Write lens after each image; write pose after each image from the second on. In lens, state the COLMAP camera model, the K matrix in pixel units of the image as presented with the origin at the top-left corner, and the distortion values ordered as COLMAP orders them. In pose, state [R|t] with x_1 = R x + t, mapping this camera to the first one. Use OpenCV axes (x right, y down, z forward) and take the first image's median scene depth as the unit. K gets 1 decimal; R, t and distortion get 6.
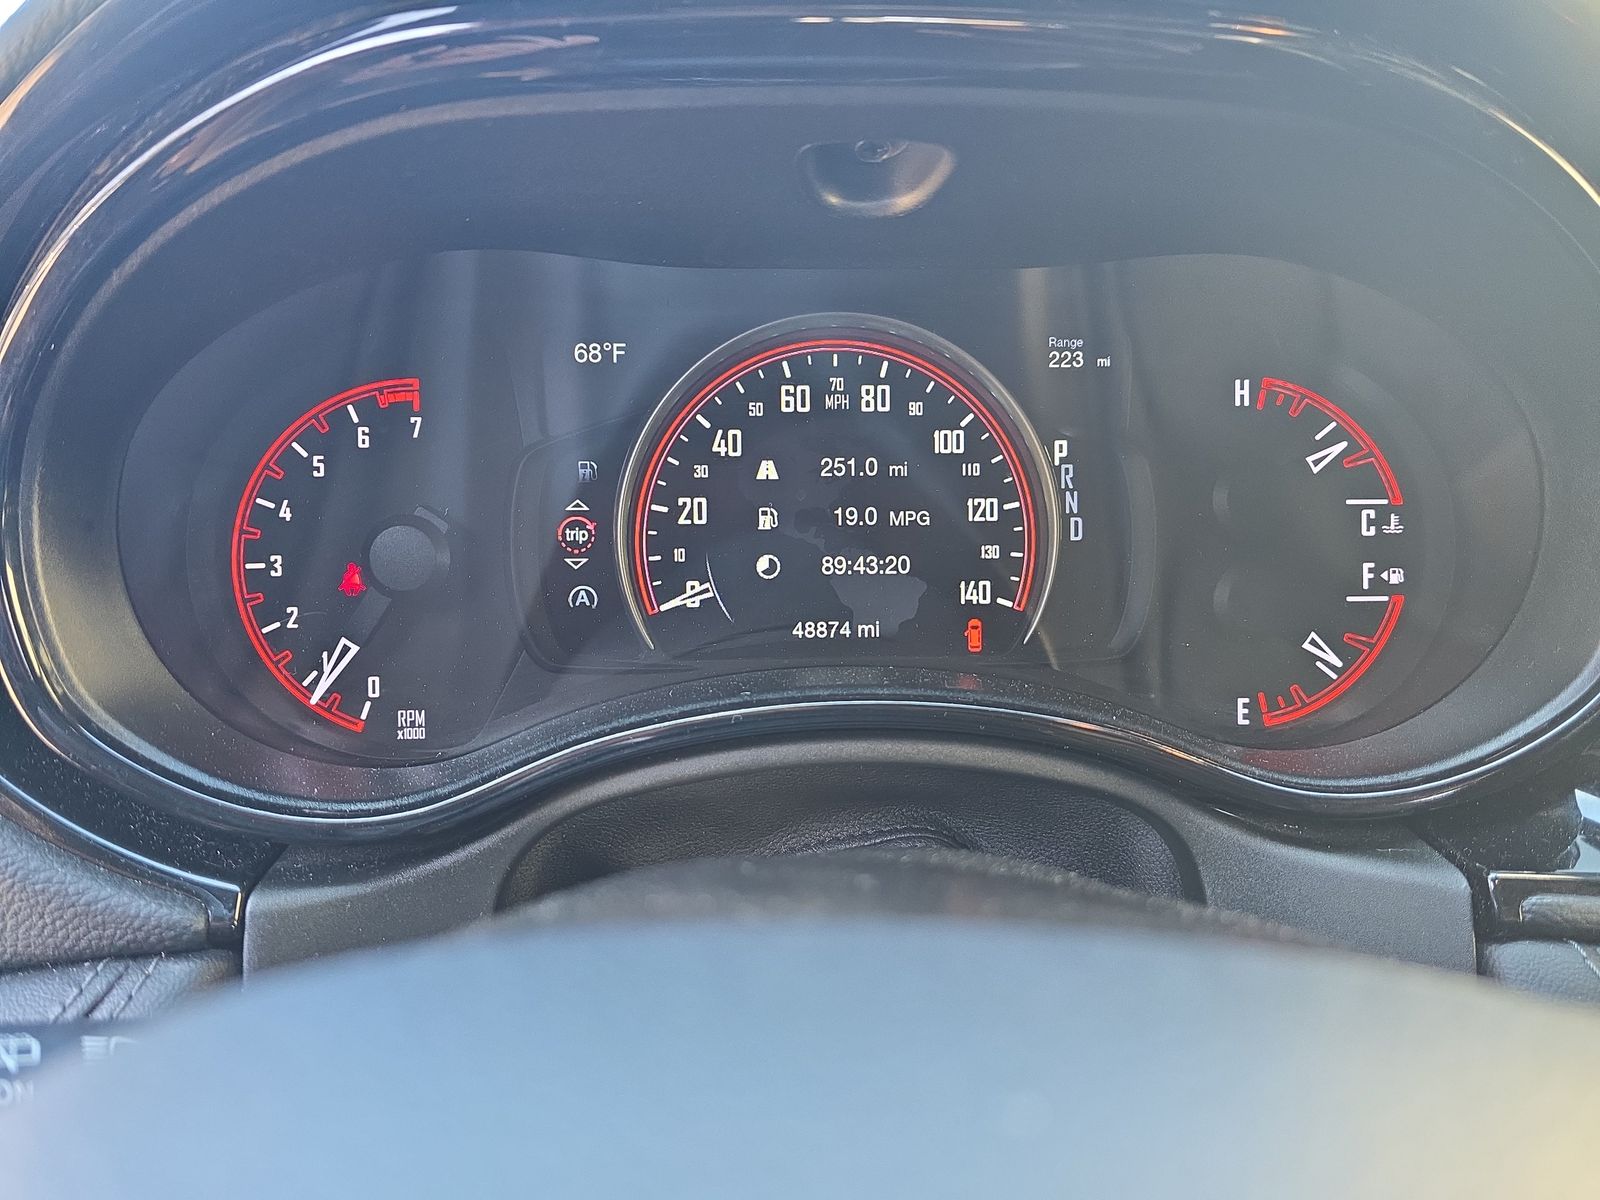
lens RADIAL K [[1070.4, 0, 800.5], [0, 1070.4, 592.4], [0, 0, 1]] dist [0.012274, -0.033870]
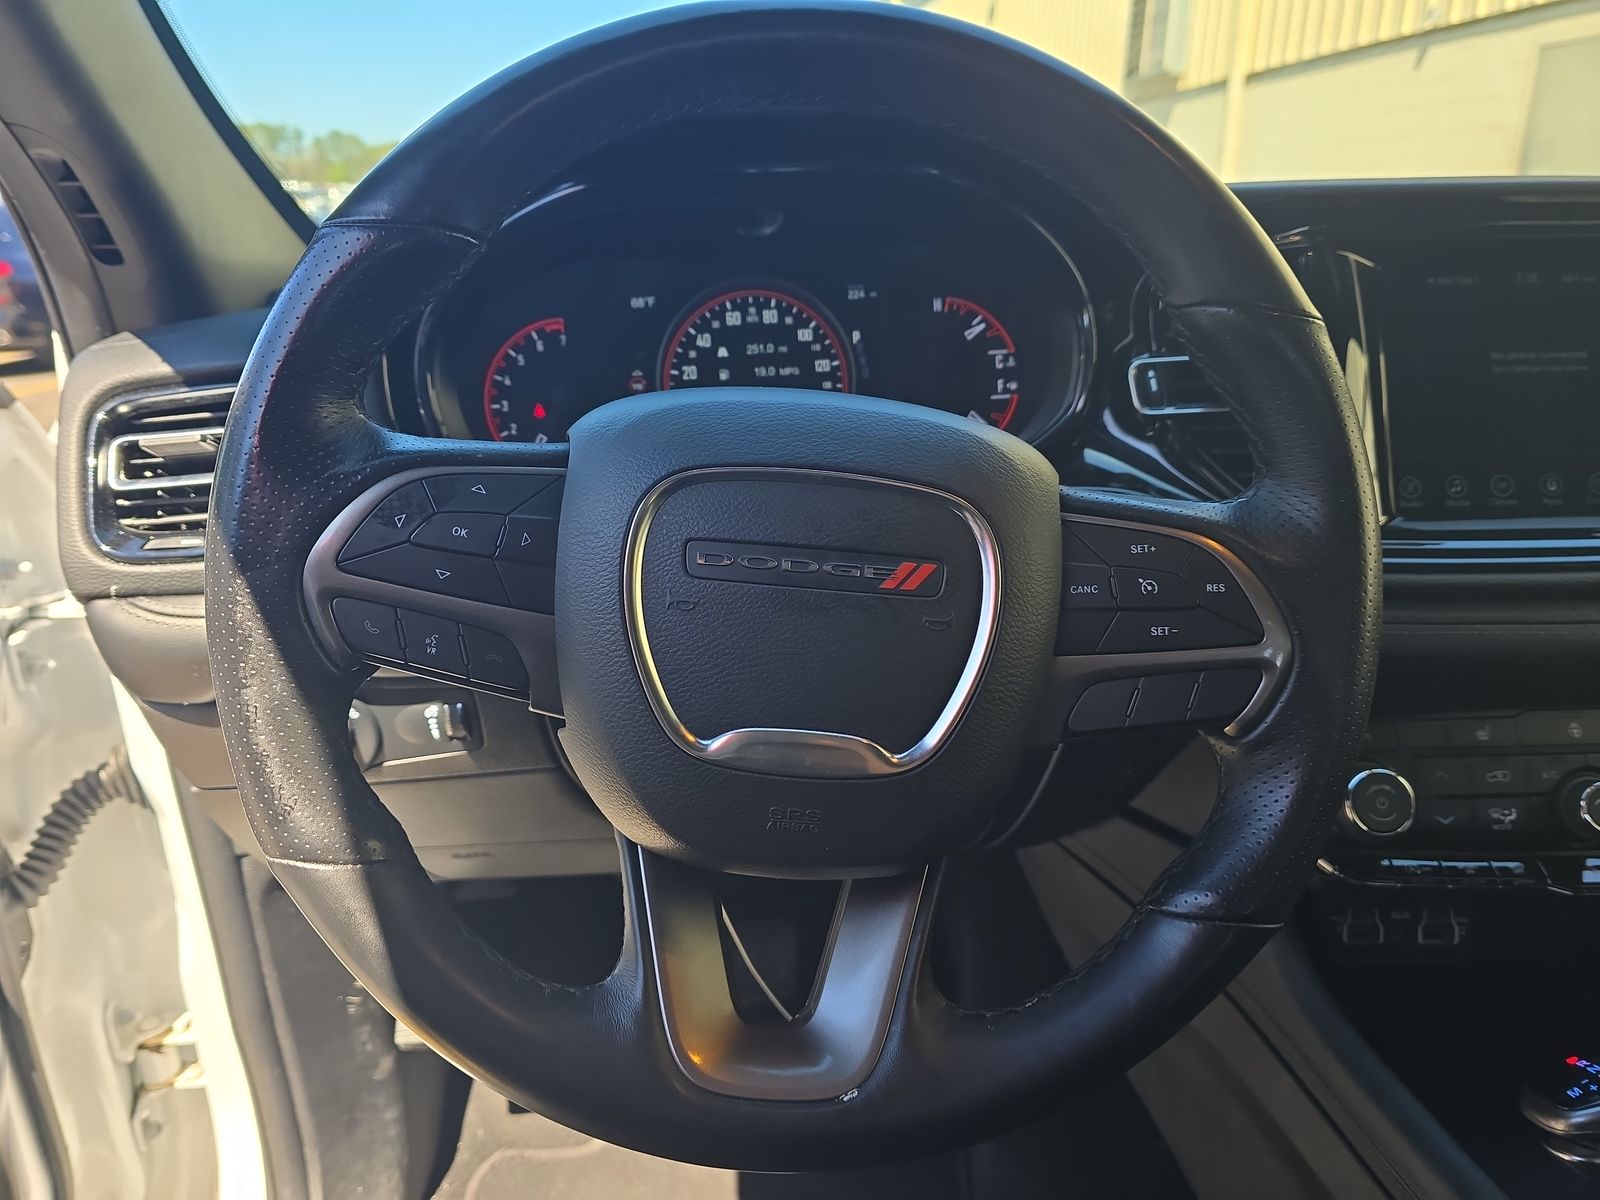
lens RADIAL K [[1070.4, 0, 796.4], [0, 1070.4, 608.9], [0, 0, 1]] dist [0.012274, -0.033870]
pose [[0.998209, -0.058660, 0.011714, 0.063123], [0.058293, 0.997862, 0.029558, 0.352721], [-0.013423, -0.028822, 0.999494, -1.202904]]
